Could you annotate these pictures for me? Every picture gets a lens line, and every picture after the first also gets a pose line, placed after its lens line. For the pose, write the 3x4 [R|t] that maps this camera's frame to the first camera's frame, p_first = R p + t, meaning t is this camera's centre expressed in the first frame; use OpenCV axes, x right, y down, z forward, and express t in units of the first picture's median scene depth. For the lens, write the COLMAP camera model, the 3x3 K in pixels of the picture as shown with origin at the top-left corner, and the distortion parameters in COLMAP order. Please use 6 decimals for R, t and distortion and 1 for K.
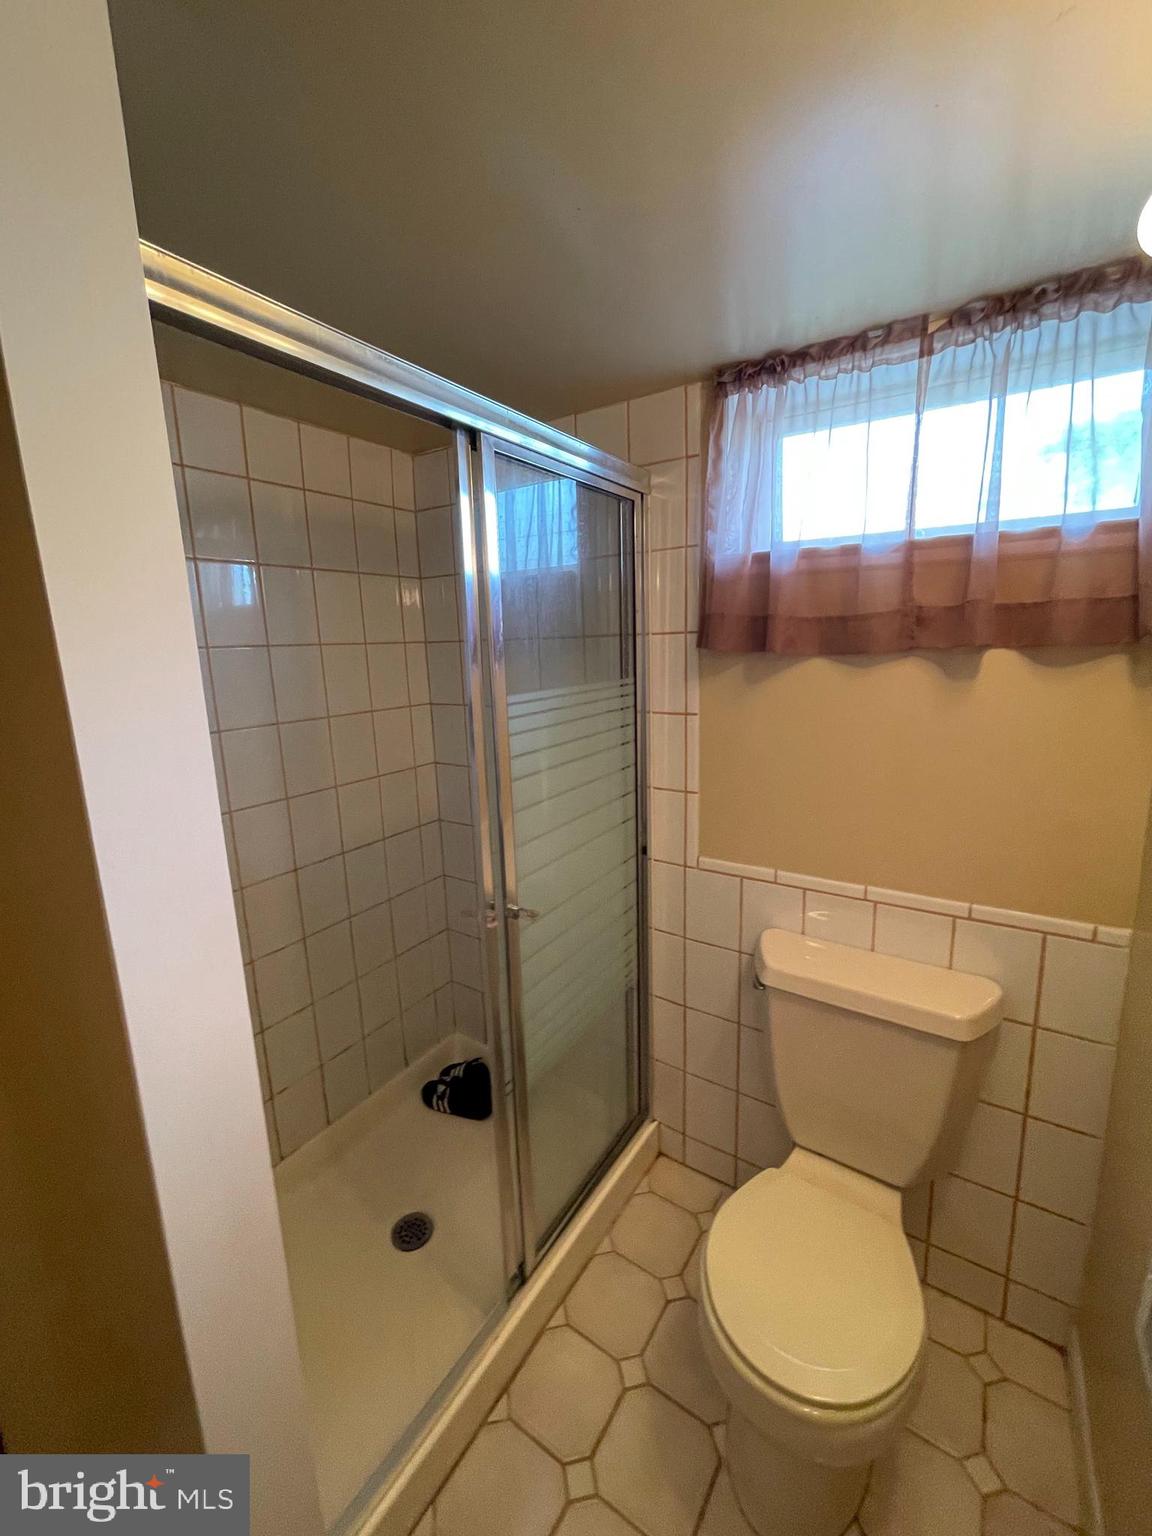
lens RADIAL K [[630.6, 0, 576.3], [0, 630.6, 754.0], [0, 0, 1]] dist [0.011406, 0.000352]
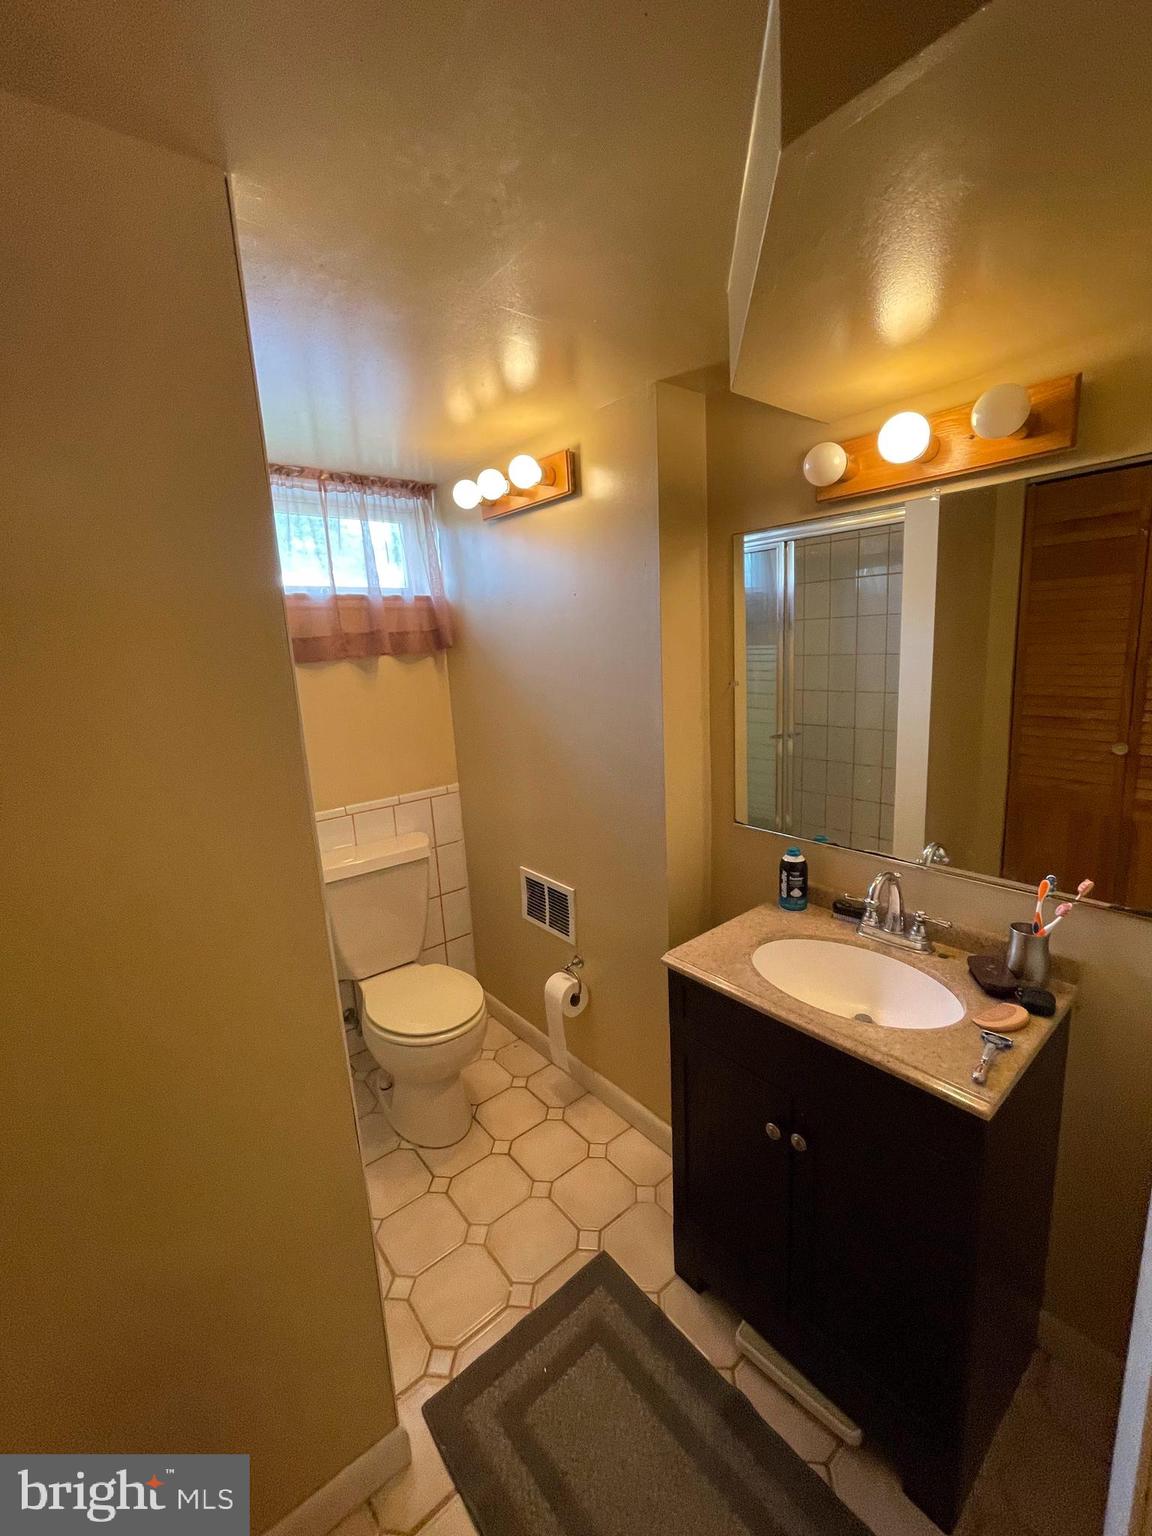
lens RADIAL K [[630.6, 0, 576.3], [0, 630.6, 754.0], [0, 0, 1]] dist [0.011406, 0.000352]
pose [[0.304006, -0.147341, 0.941207, -0.969255], [0.217859, 0.972540, 0.081879, 0.088332], [-0.927425, 0.180159, 0.327757, -0.092962]]
